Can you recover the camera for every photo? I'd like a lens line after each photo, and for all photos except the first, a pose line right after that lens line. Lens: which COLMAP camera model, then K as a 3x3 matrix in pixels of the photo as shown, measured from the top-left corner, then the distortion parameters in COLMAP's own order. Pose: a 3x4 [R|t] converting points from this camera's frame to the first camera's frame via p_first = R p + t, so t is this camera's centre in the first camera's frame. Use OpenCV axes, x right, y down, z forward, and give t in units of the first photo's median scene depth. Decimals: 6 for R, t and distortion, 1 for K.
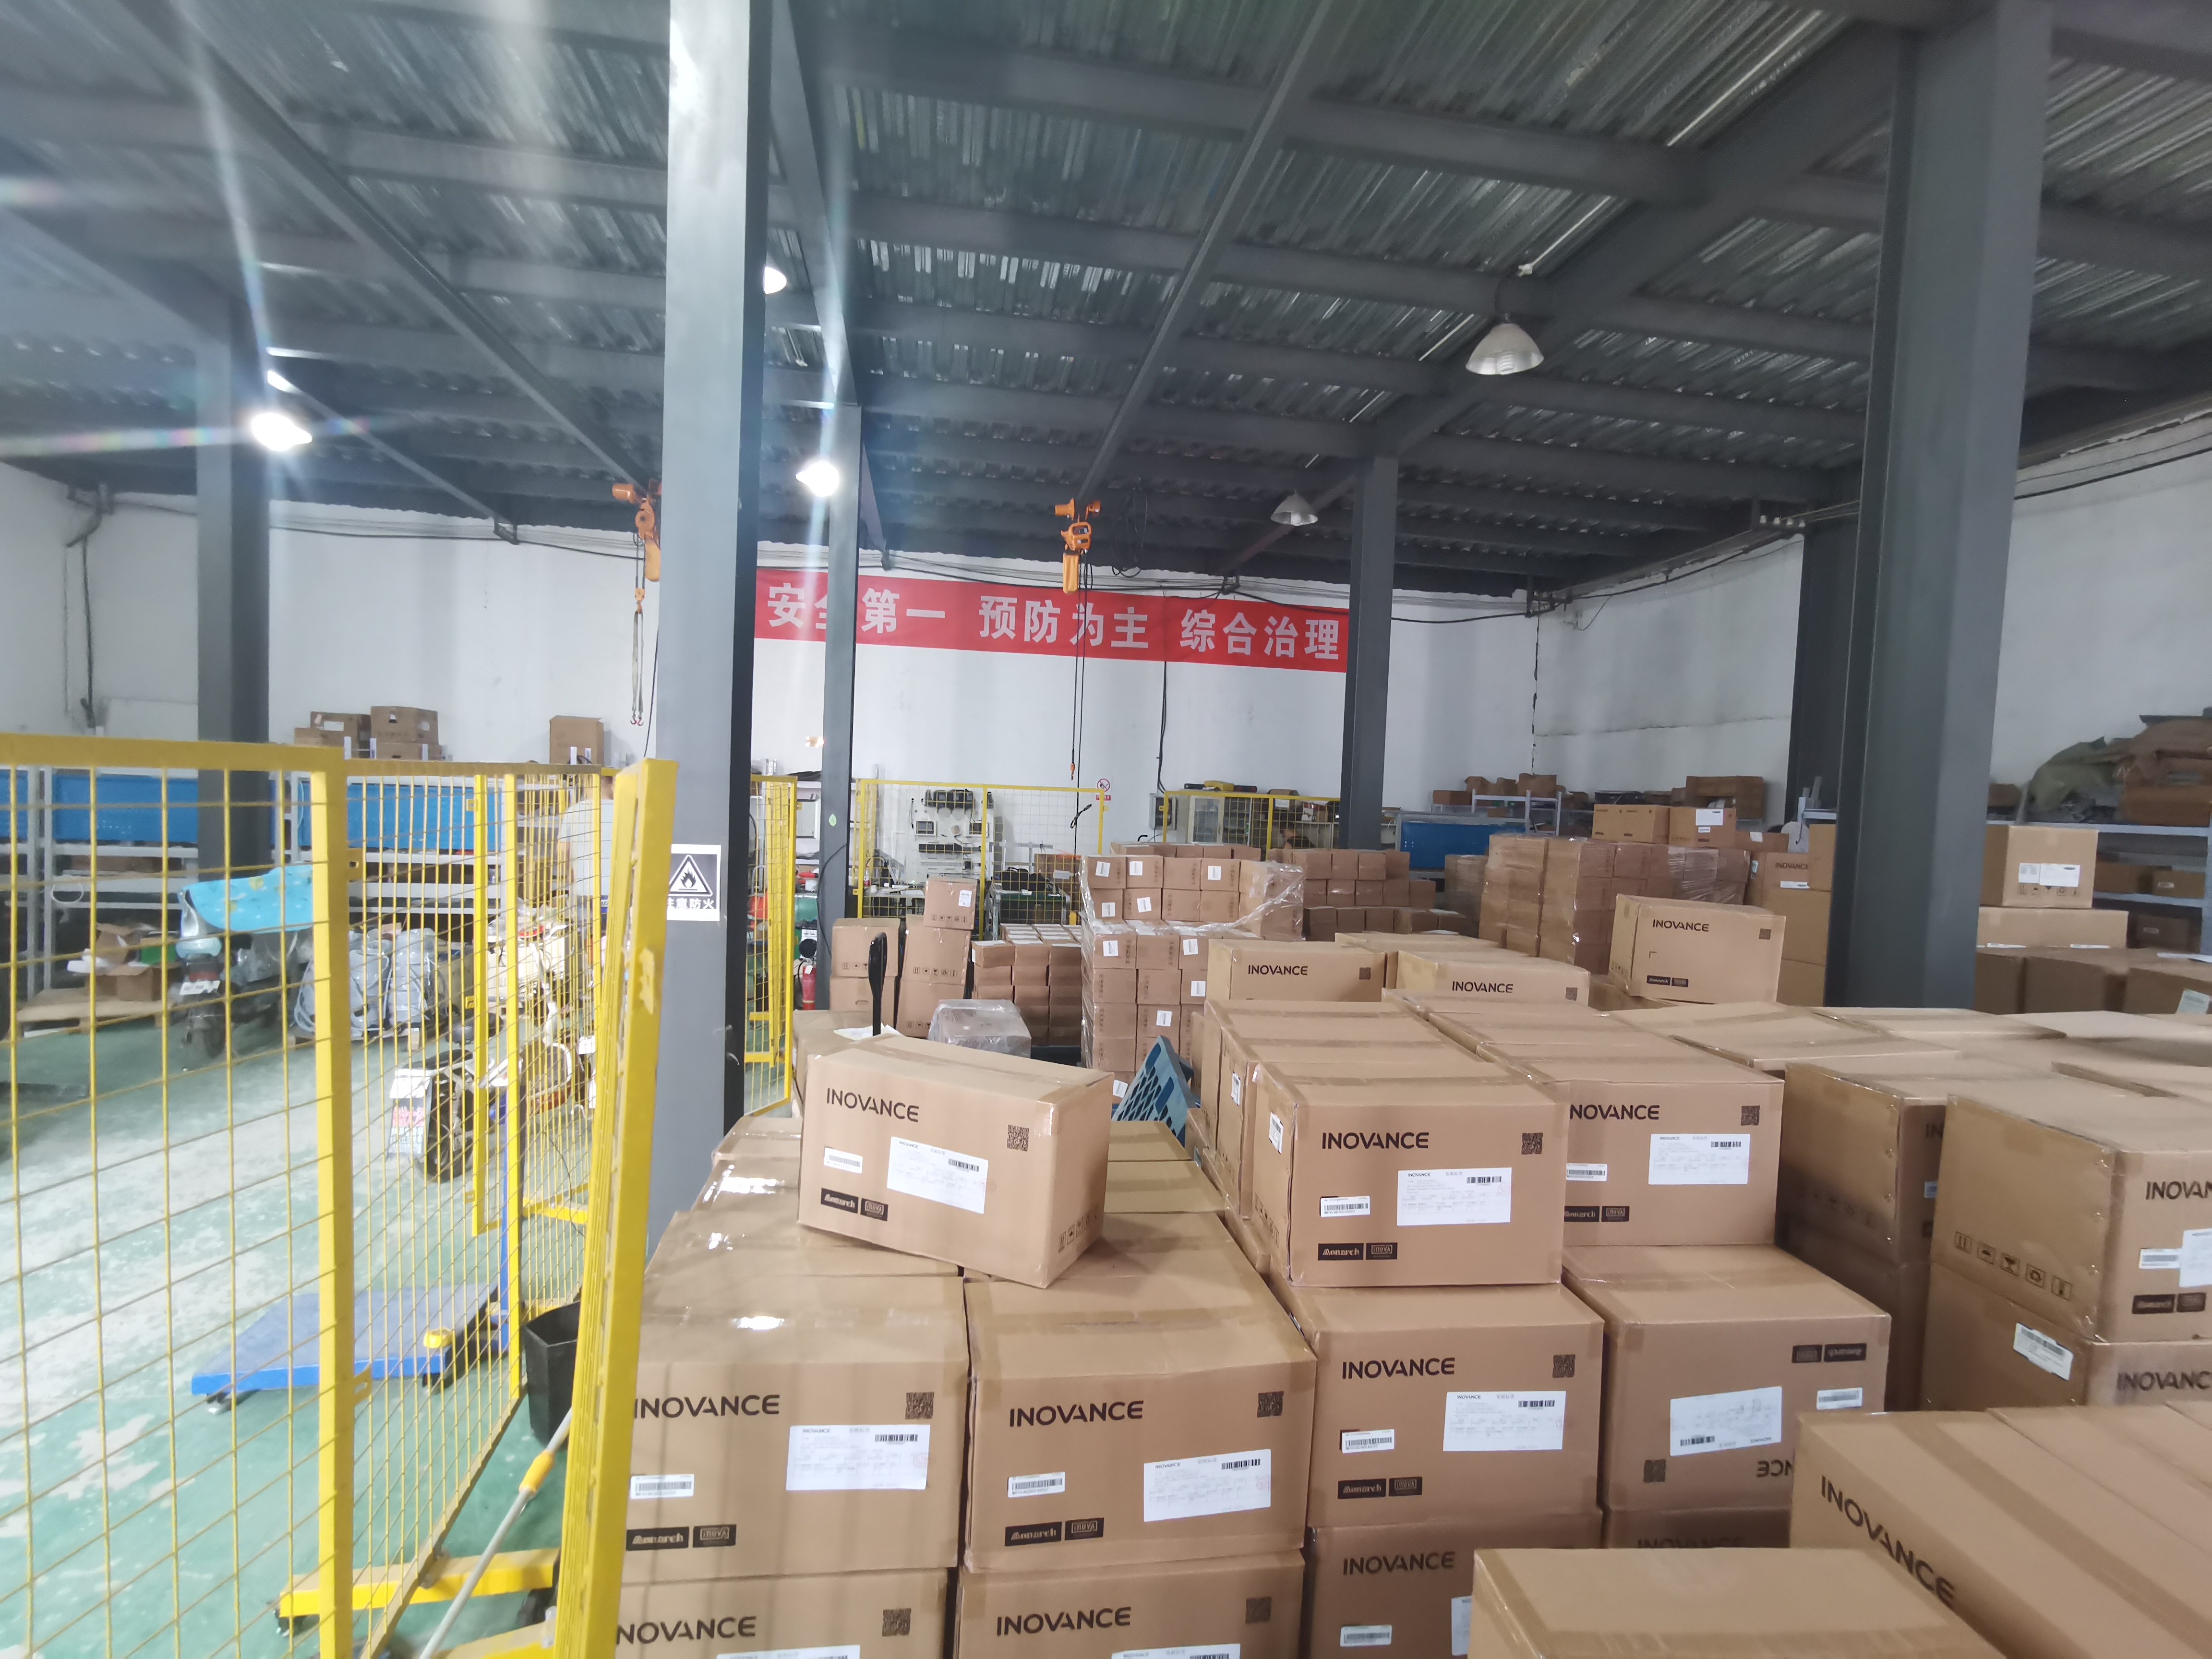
lens RADIAL K [[1080.4, 0, 1108.7], [0, 1080.4, 837.7], [0, 0, 1]] dist [-0.055156, 0.059189]
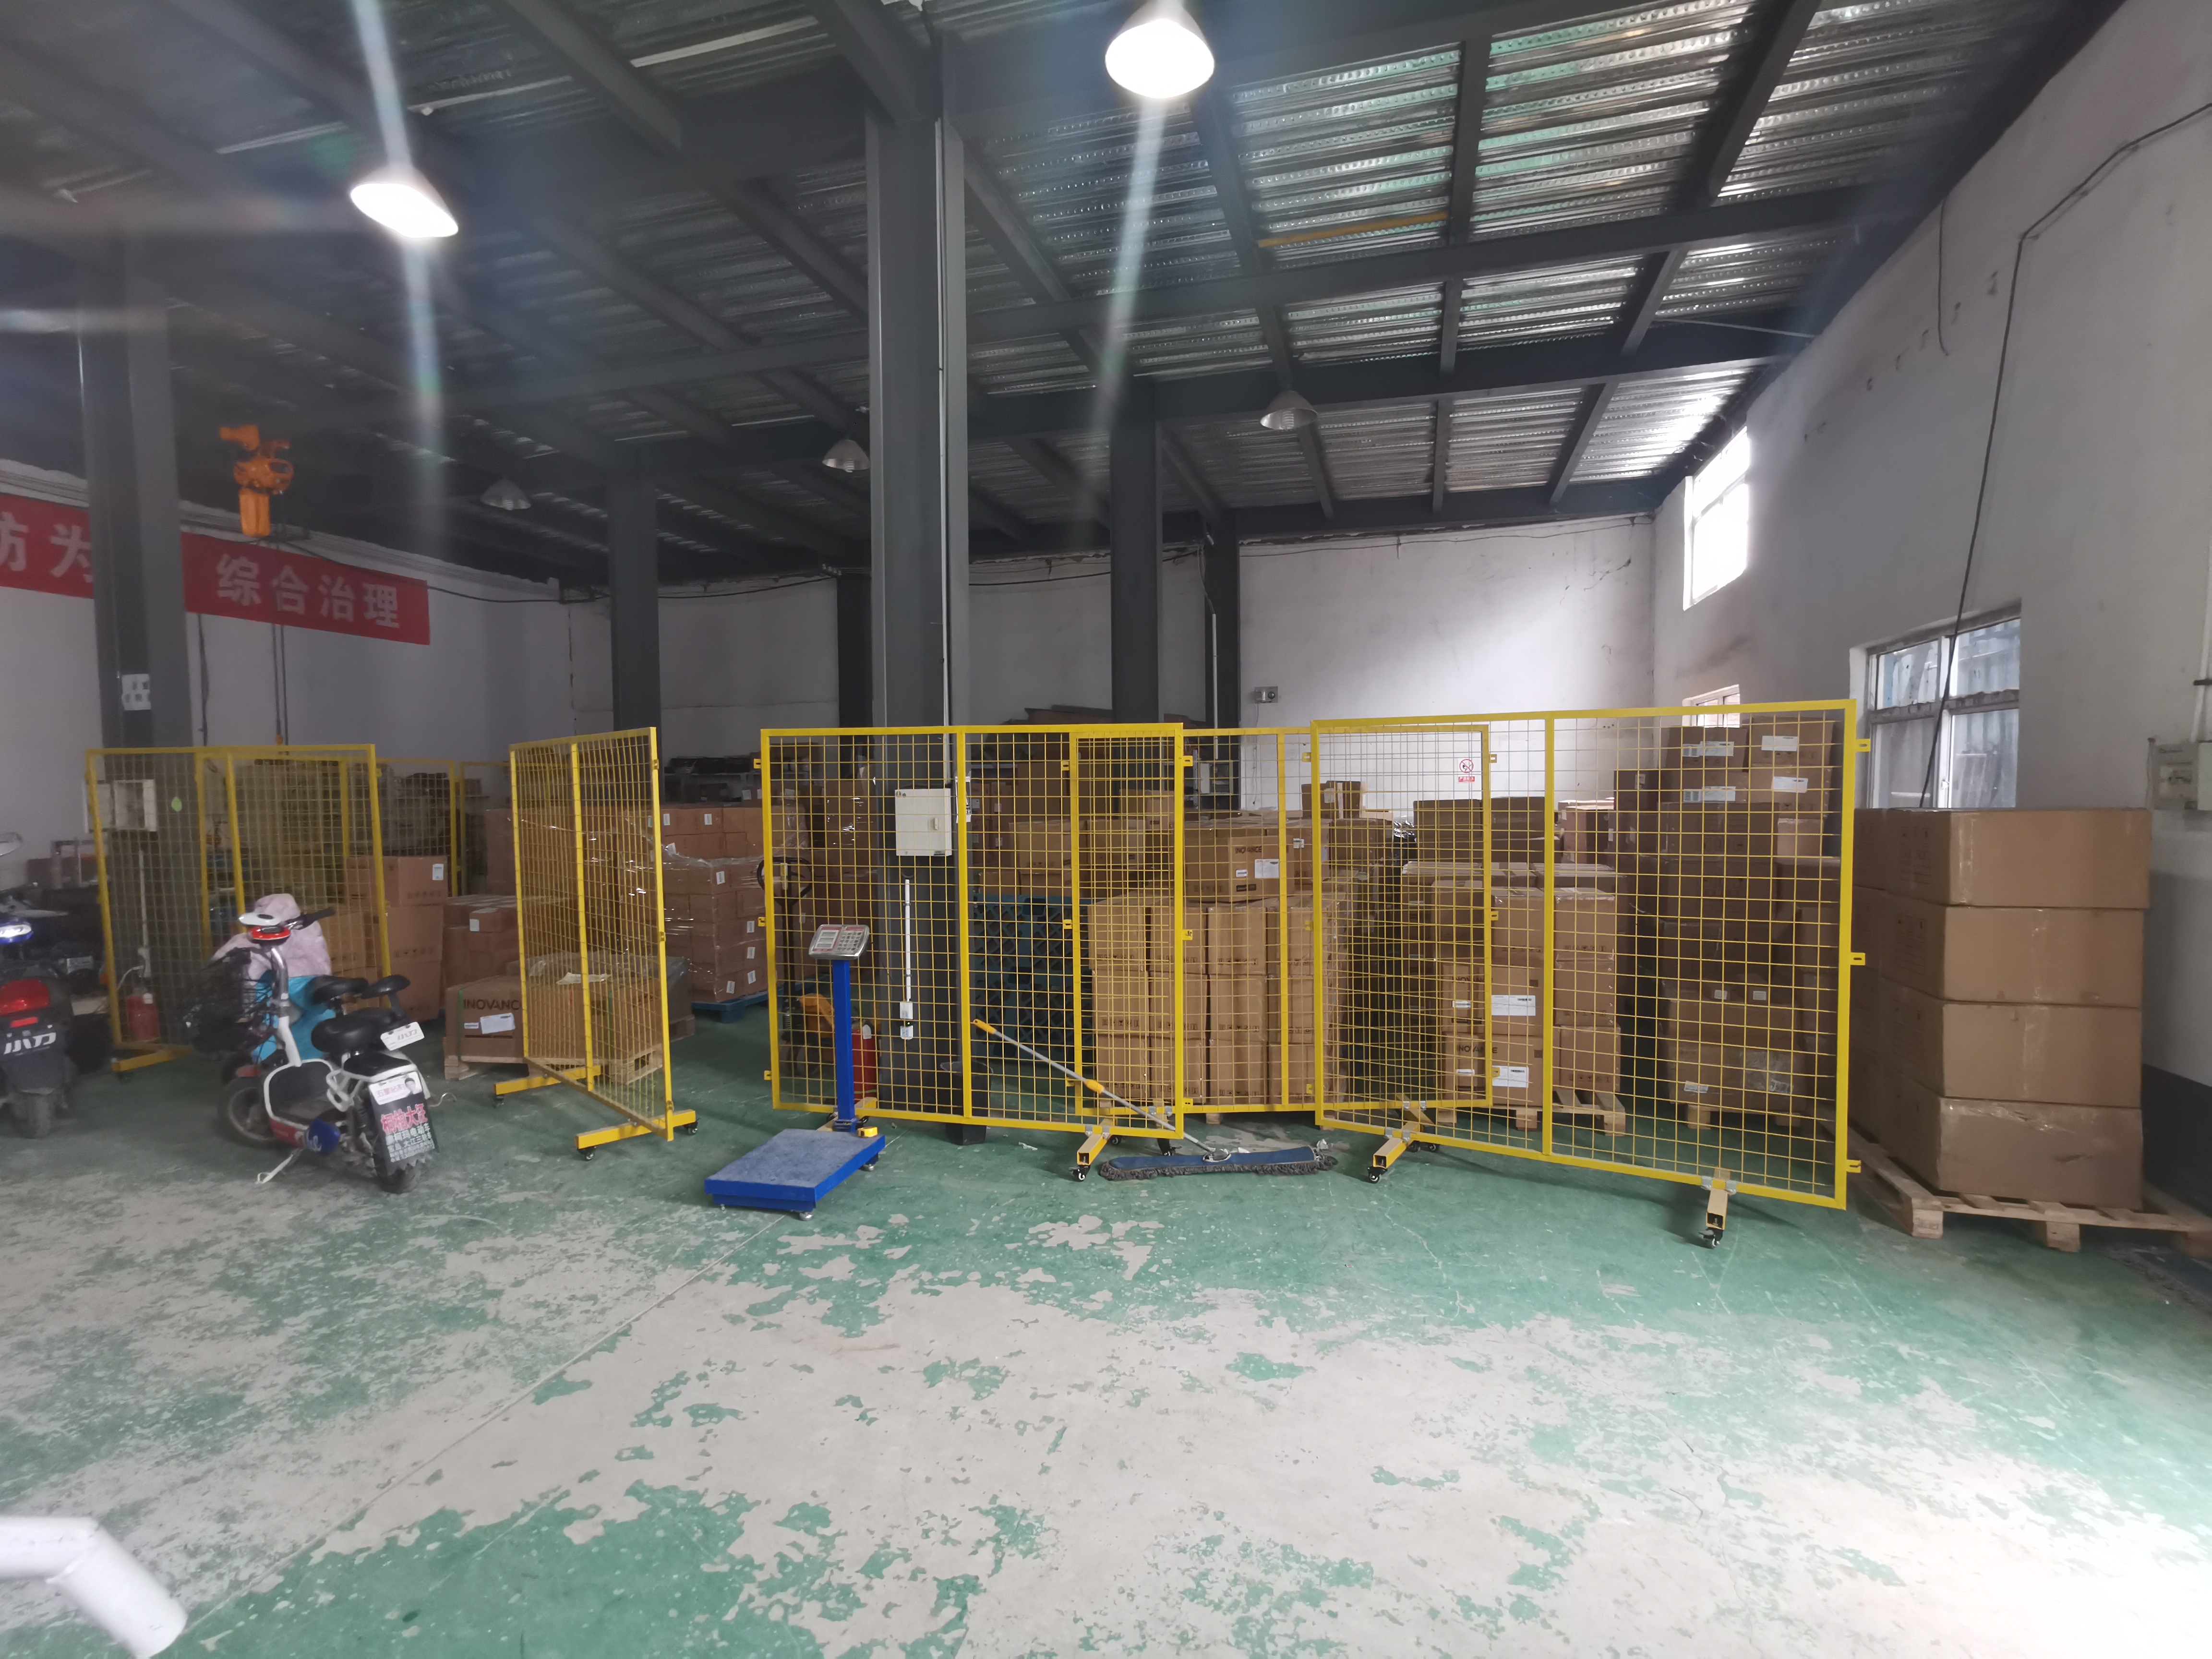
lens RADIAL K [[1080.4, 0, 1108.7], [0, 1080.4, 837.7], [0, 0, 1]] dist [-0.055156, 0.059189]
pose [[0.418199, -0.089084, 0.903977, -0.435024], [0.067148, 0.995488, 0.067038, 0.000840], [-0.905870, 0.032665, 0.422294, 0.023677]]
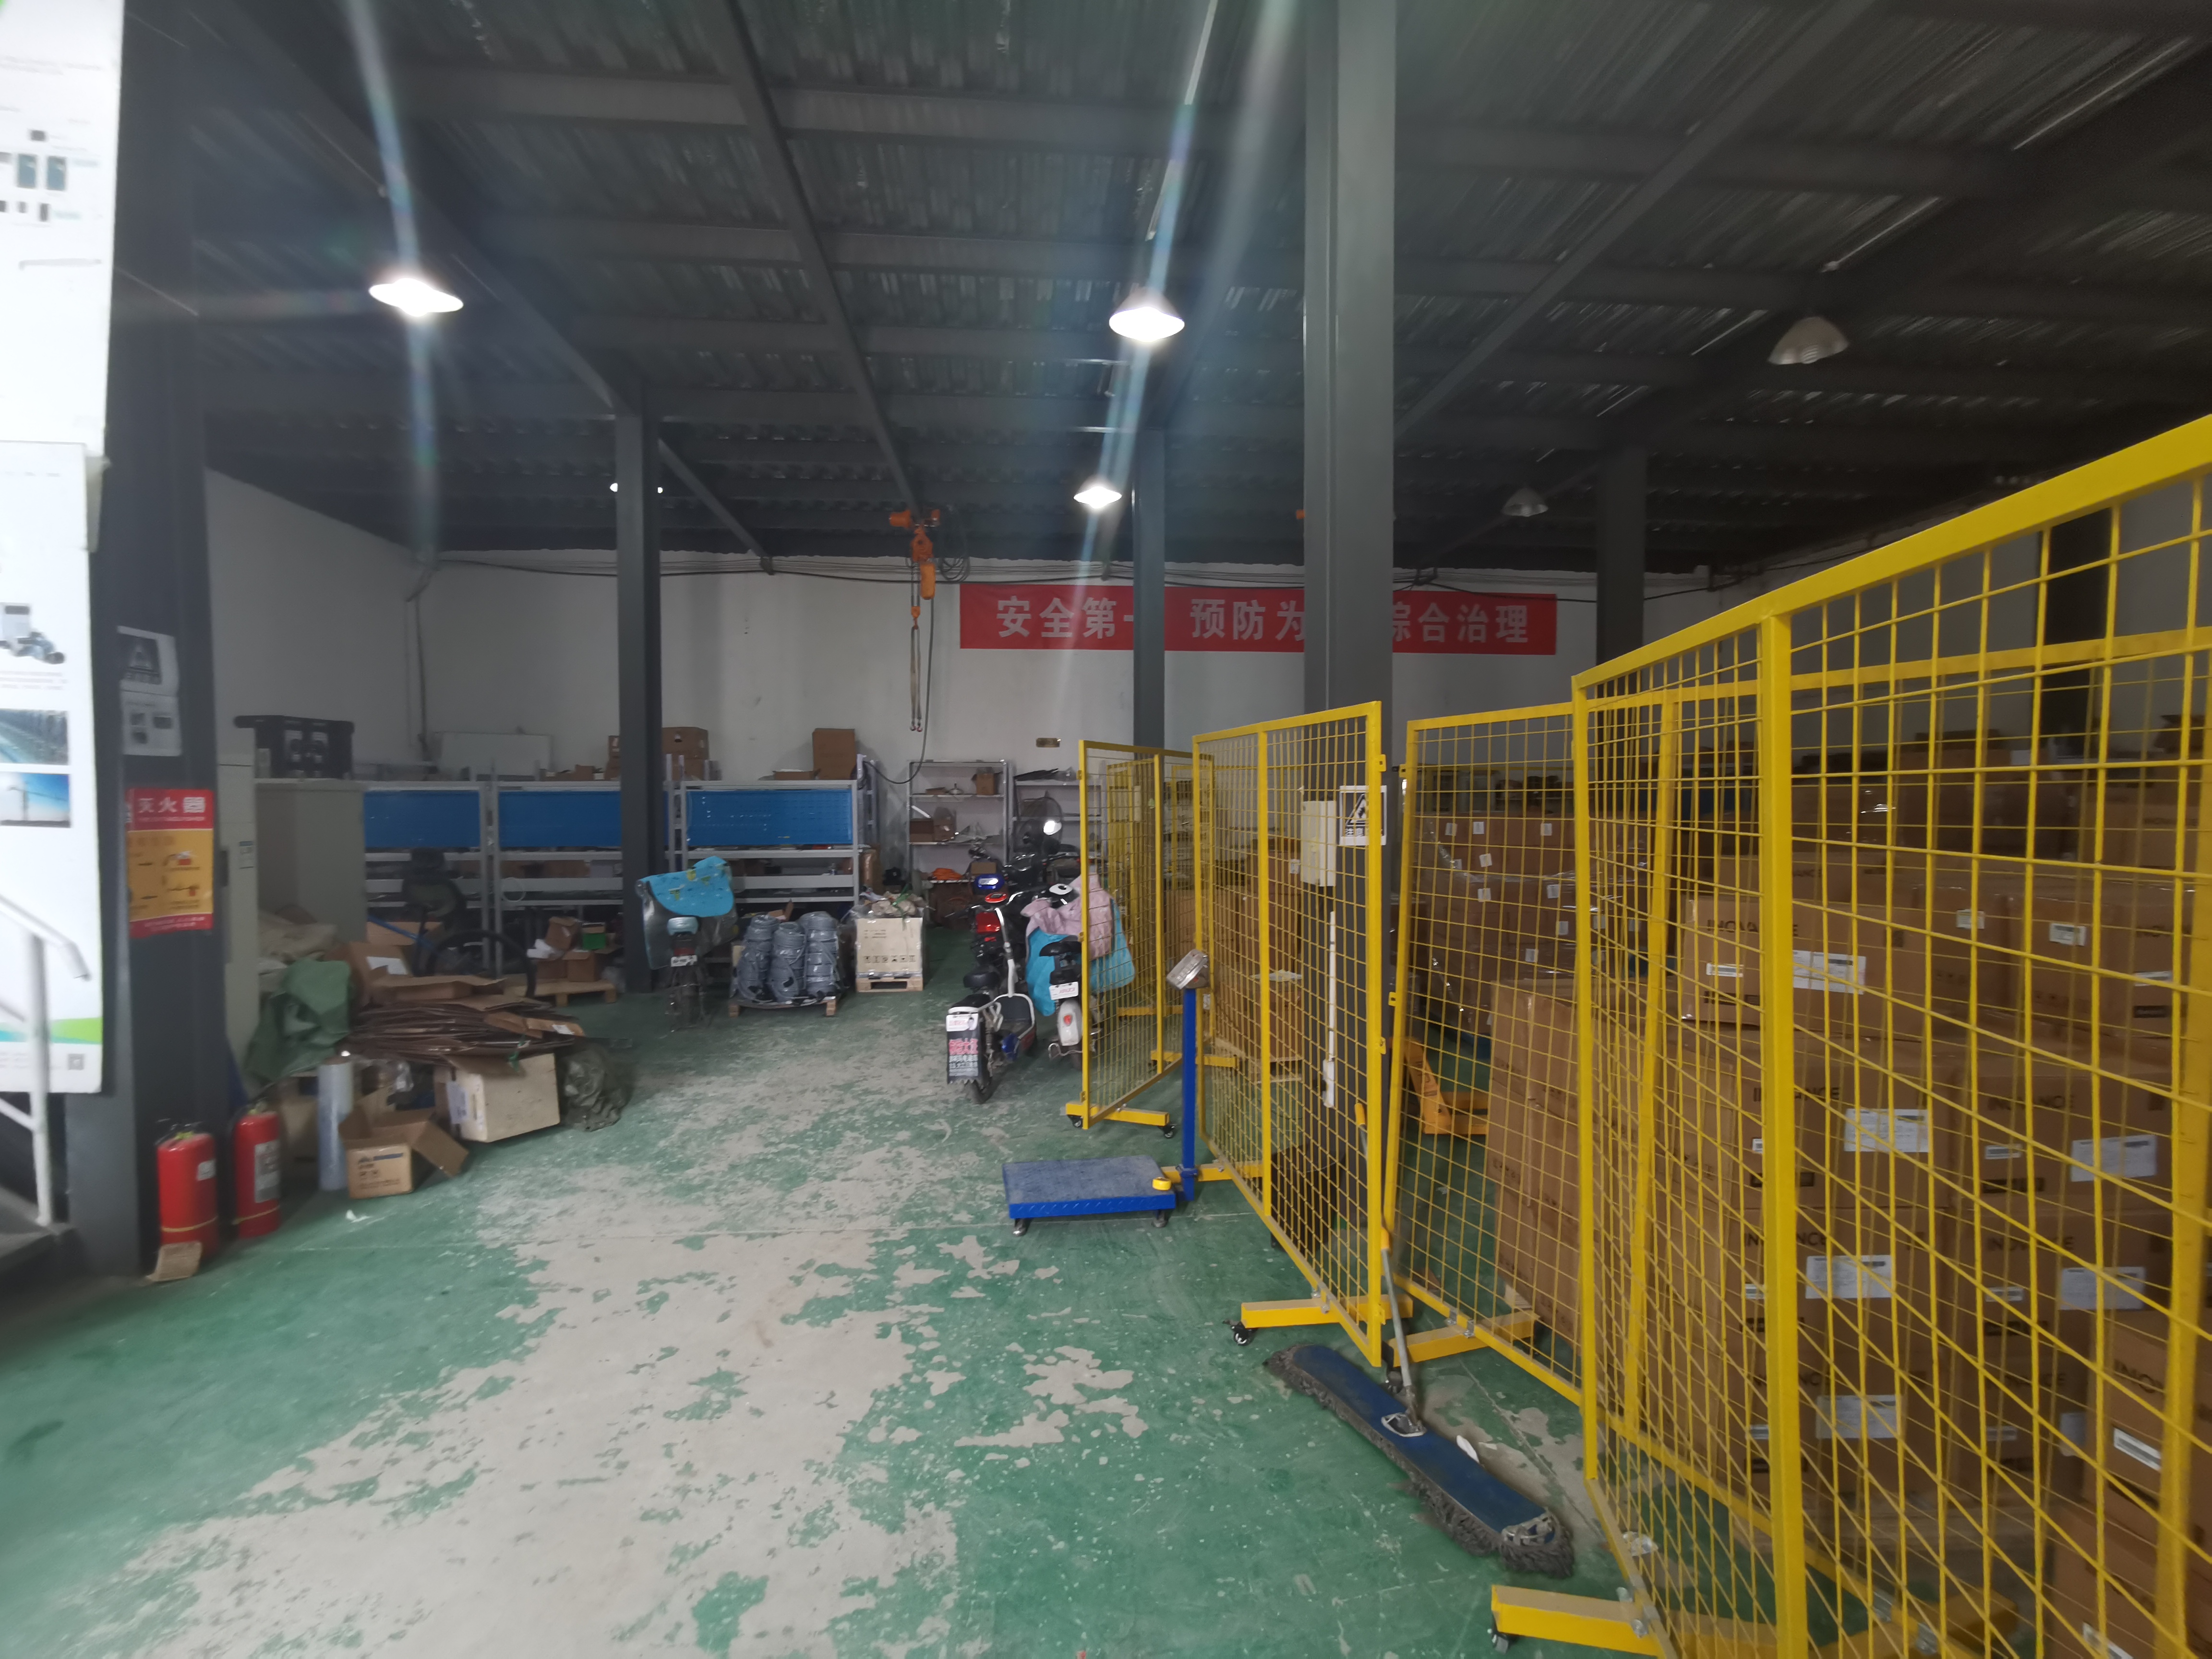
lens RADIAL K [[1080.4, 0, 1108.7], [0, 1080.4, 837.7], [0, 0, 1]] dist [-0.055156, 0.059189]
pose [[0.997171, -0.041810, -0.062464, -0.146433], [0.041451, 0.999116, -0.007030, 0.015778], [0.062702, 0.004421, 0.998022, -0.069775]]
